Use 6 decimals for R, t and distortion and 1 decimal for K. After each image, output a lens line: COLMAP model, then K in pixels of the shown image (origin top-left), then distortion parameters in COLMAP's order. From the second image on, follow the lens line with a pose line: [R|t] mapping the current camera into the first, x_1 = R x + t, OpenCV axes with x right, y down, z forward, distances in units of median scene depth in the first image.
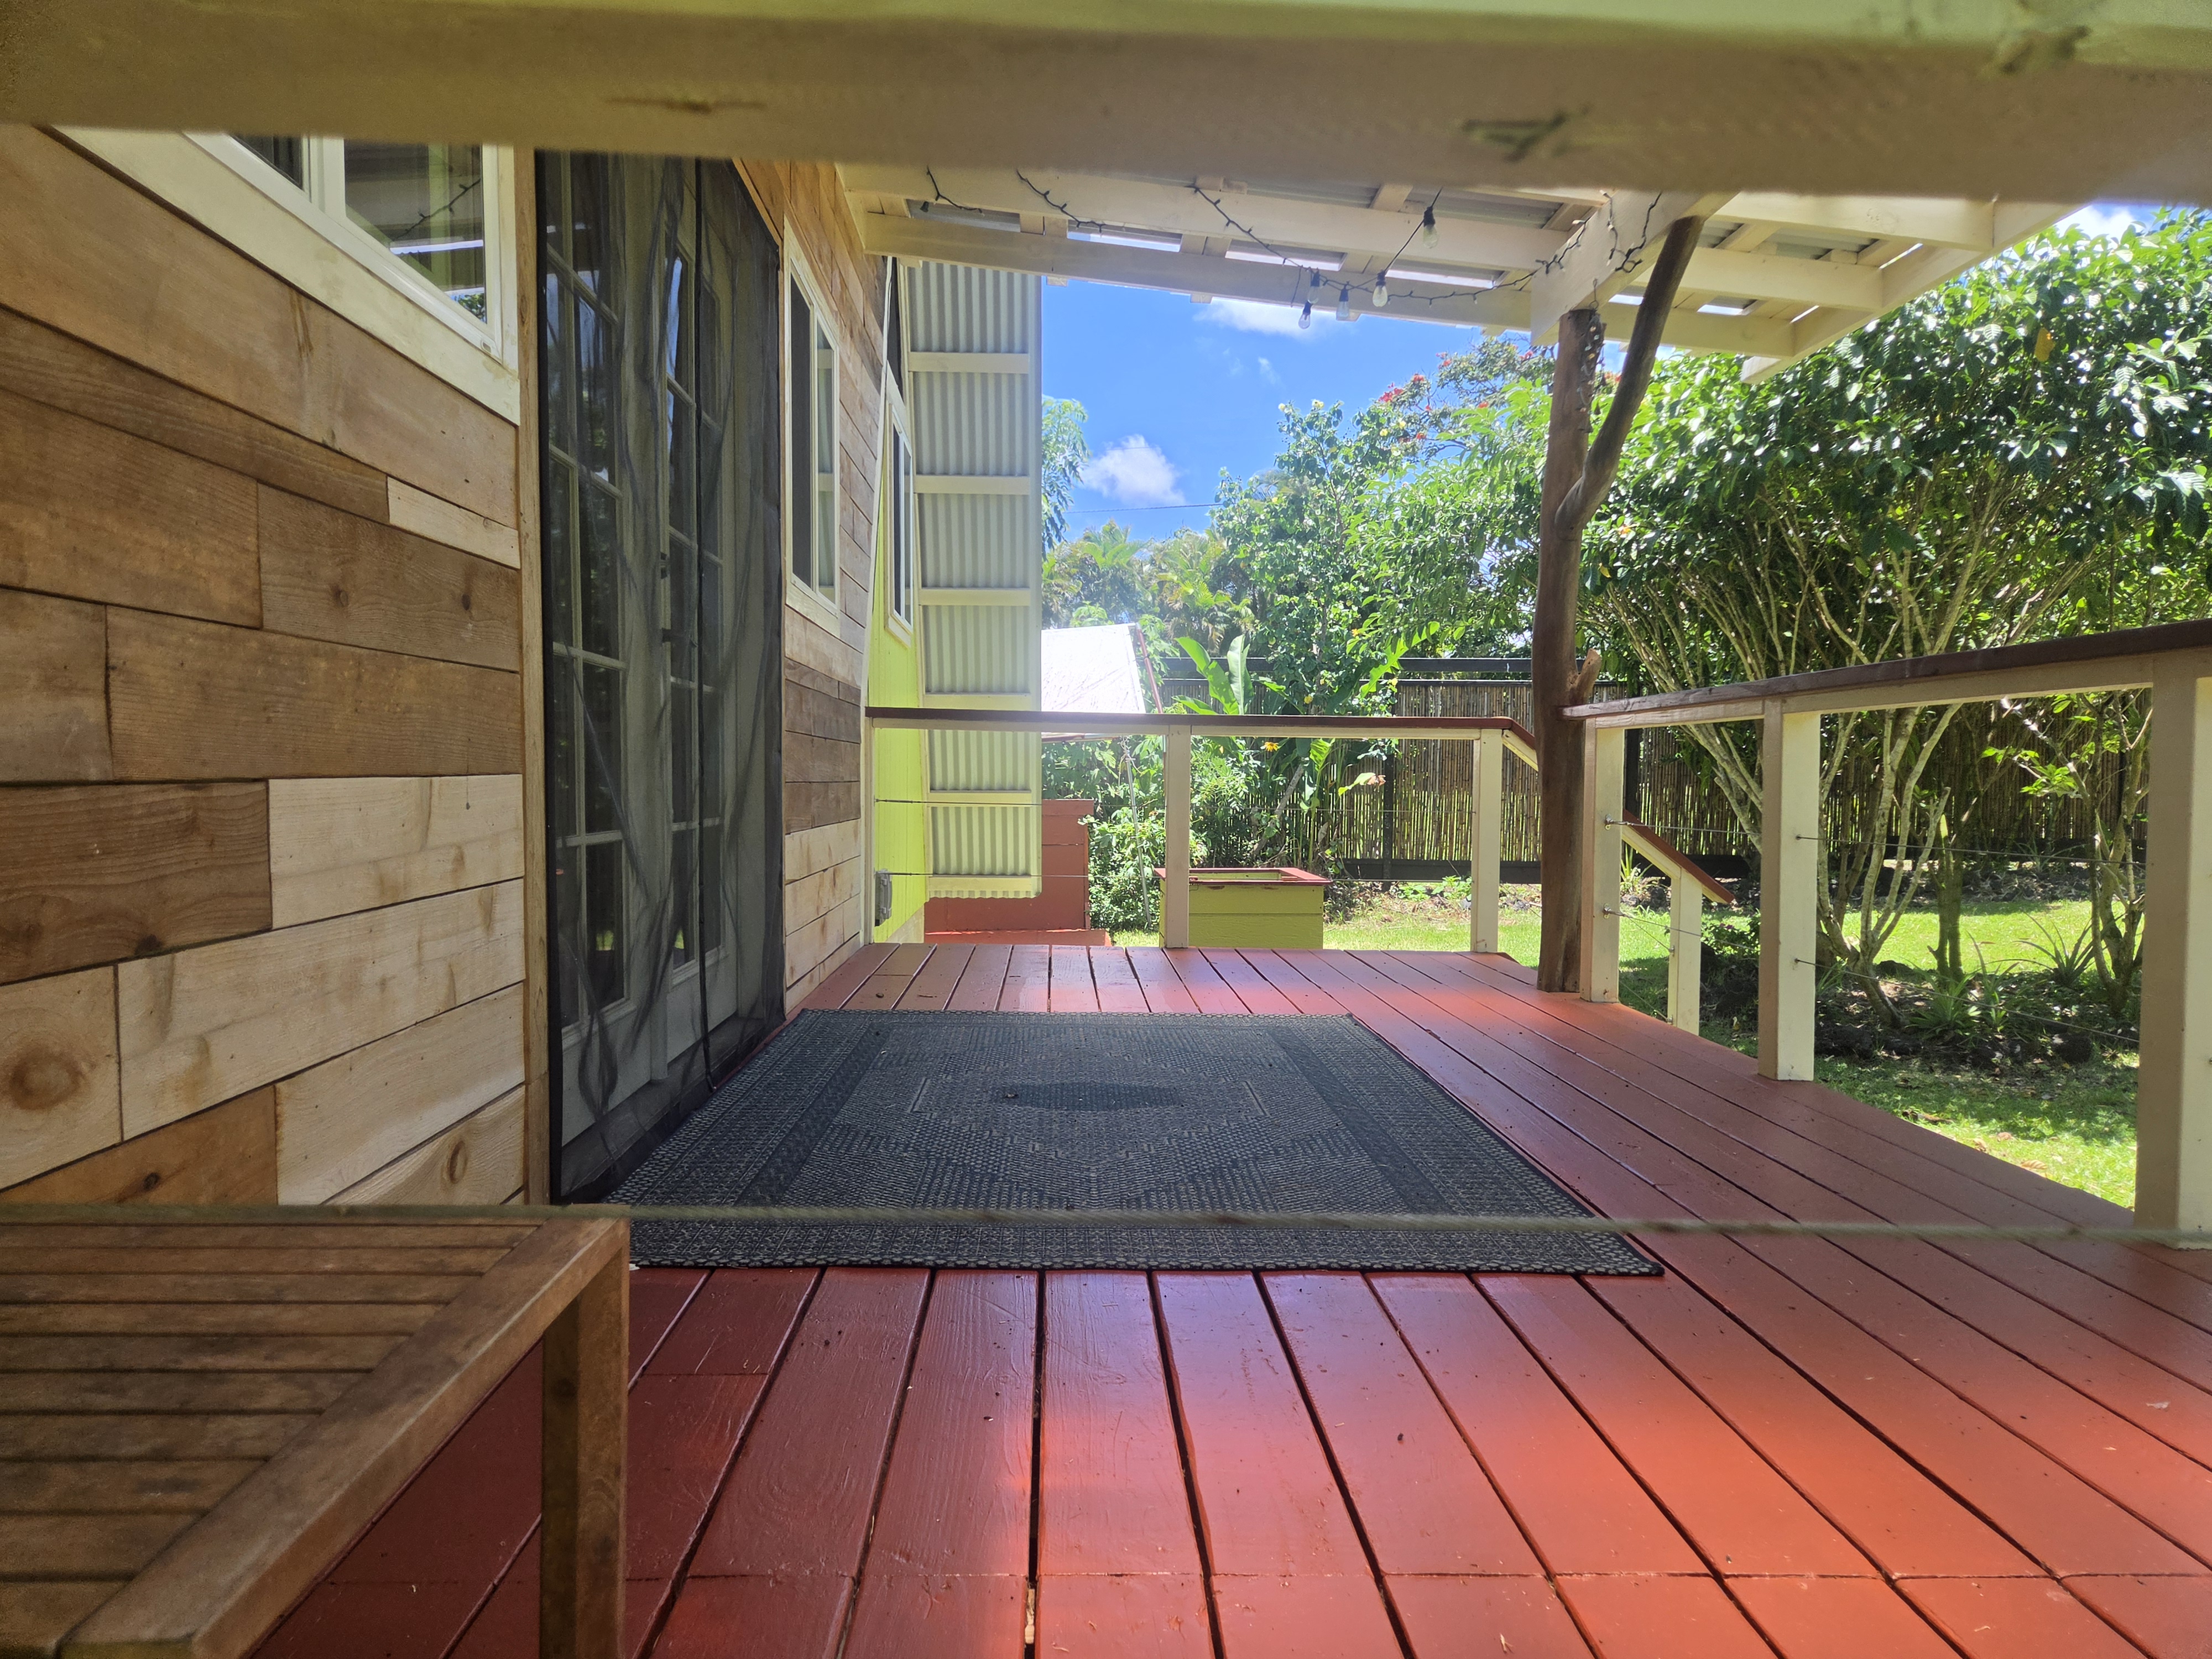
lens RADIAL K [[1480.2, 0, 1109.9], [0, 1480.2, 824.8], [0, 0, 1]] dist [0.038933, -0.010119]
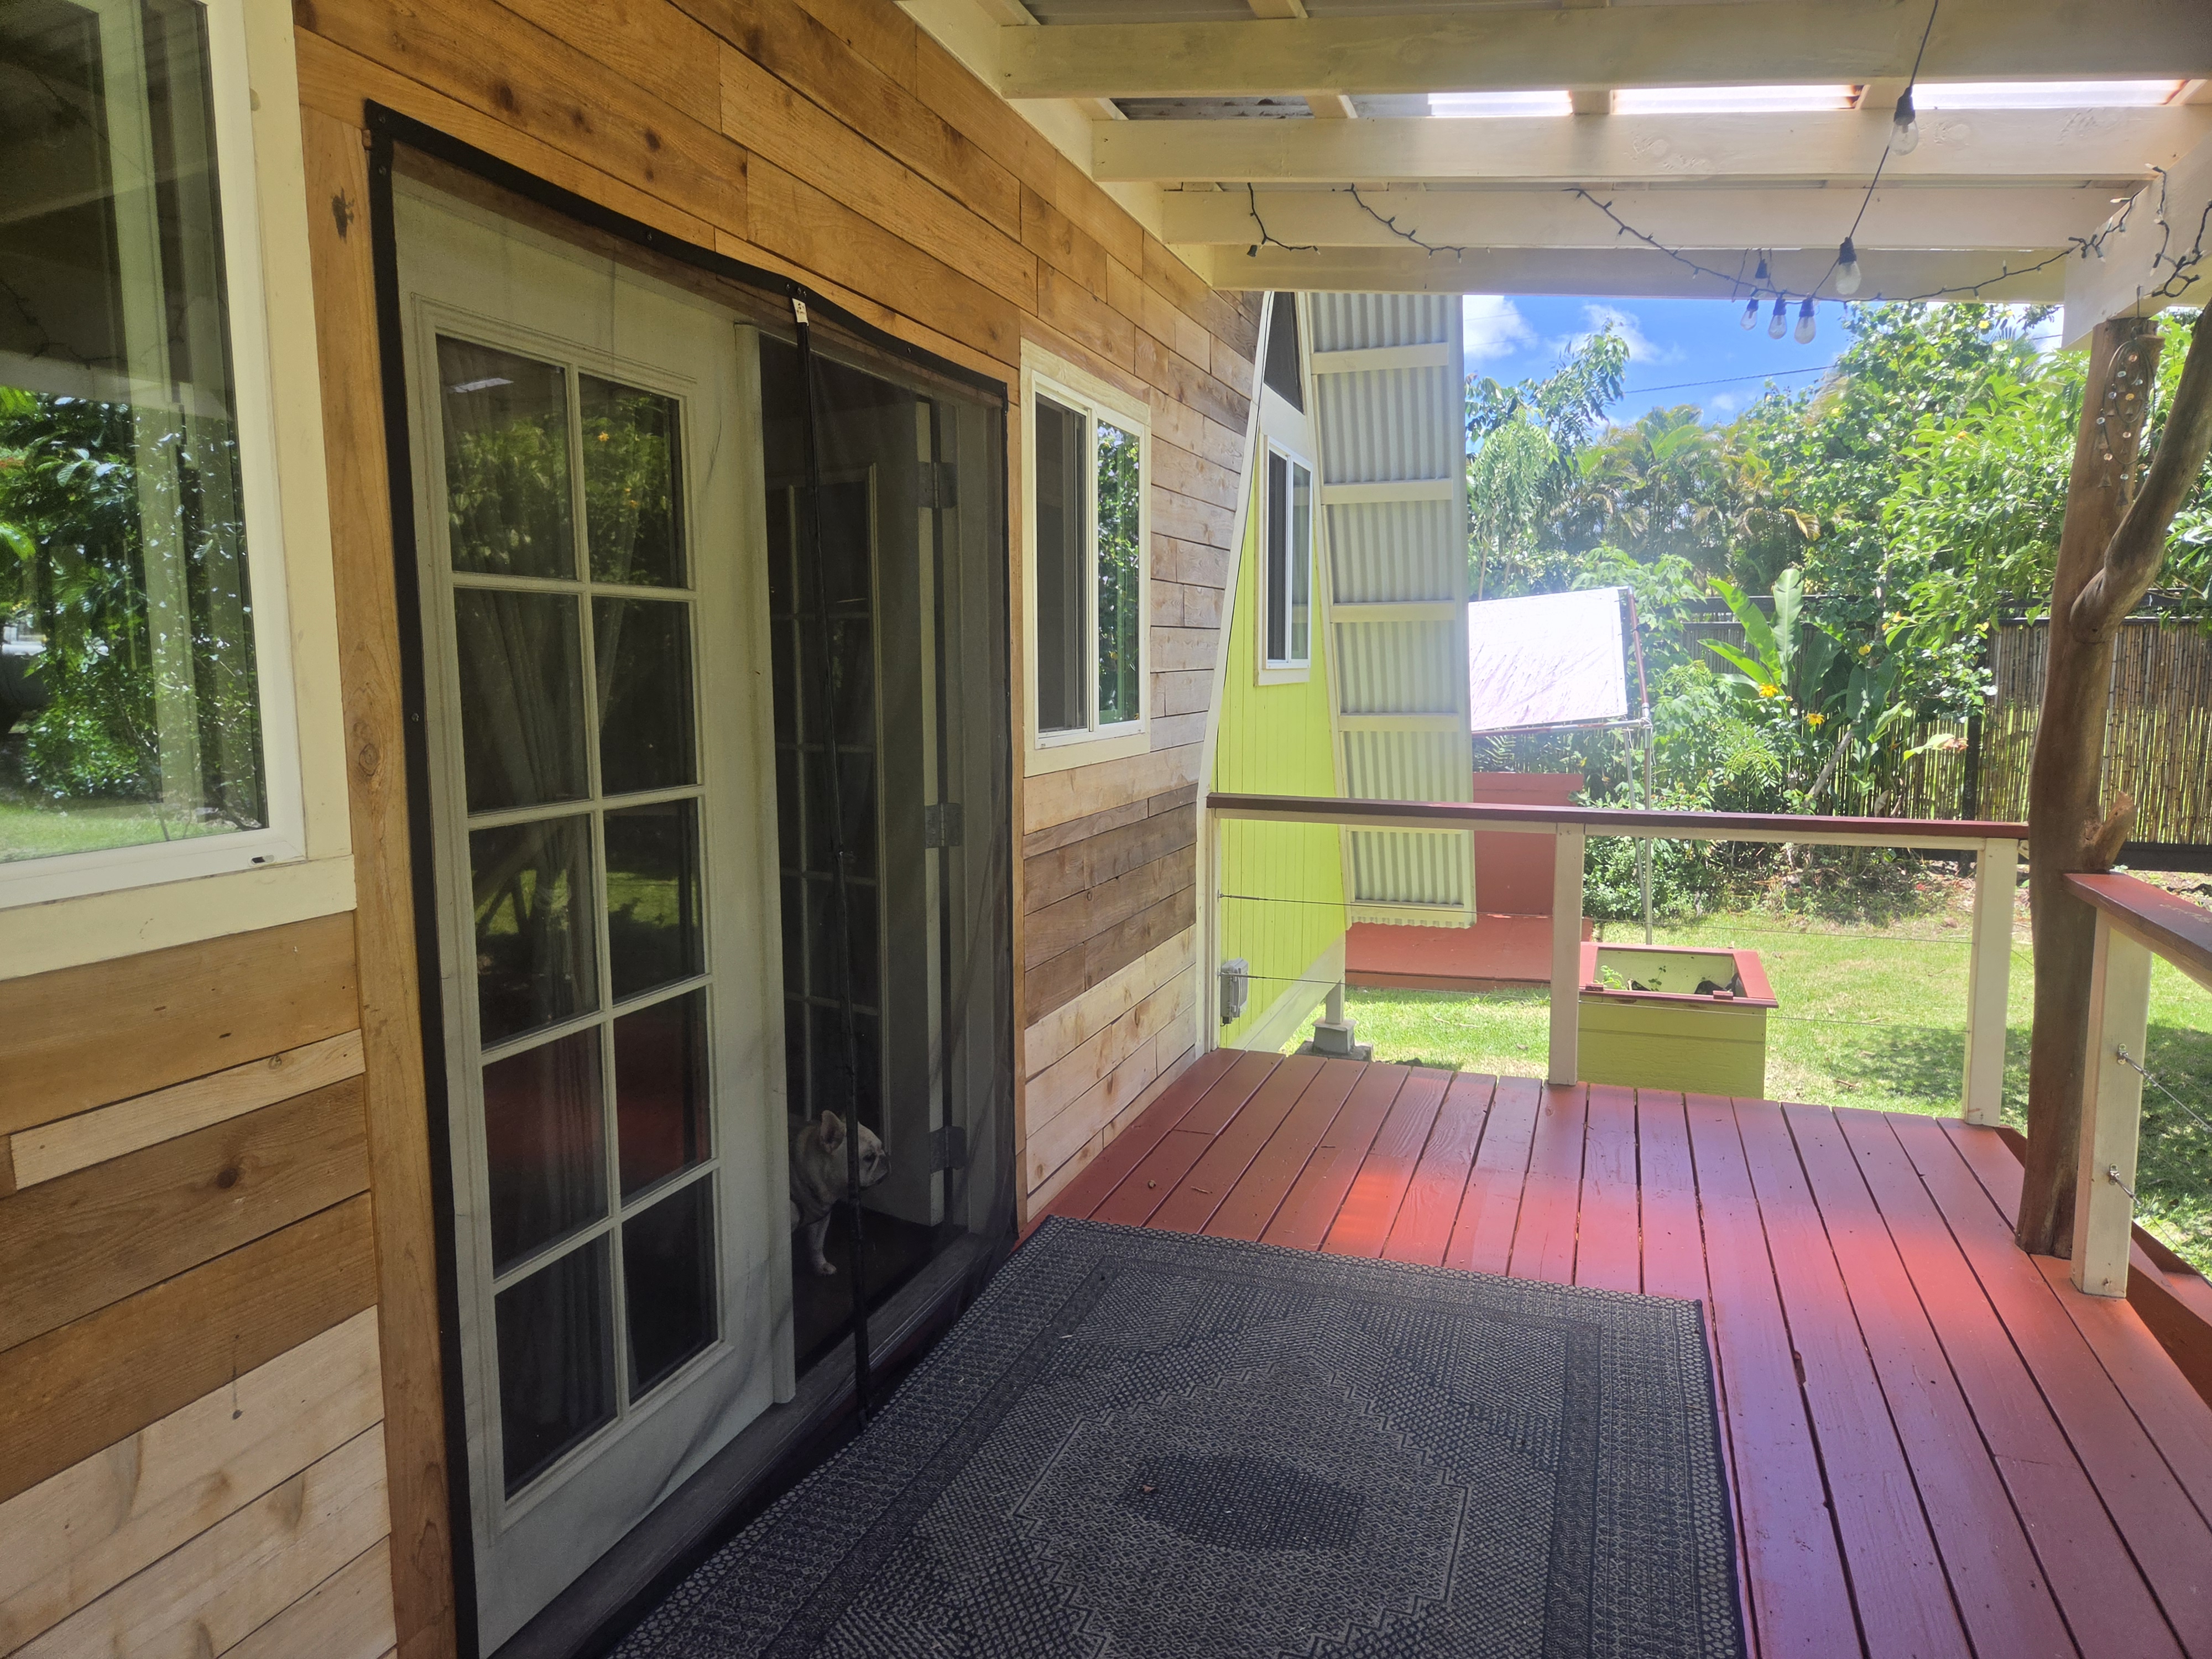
lens RADIAL K [[1480.2, 0, 1105.9], [0, 1480.2, 829.4], [0, 0, 1]] dist [0.038933, -0.010119]
pose [[0.933315, 0.030284, -0.357779, 0.076499], [-0.003096, 0.997078, 0.076321, -0.093922], [0.359045, -0.070124, 0.930682, 0.088399]]
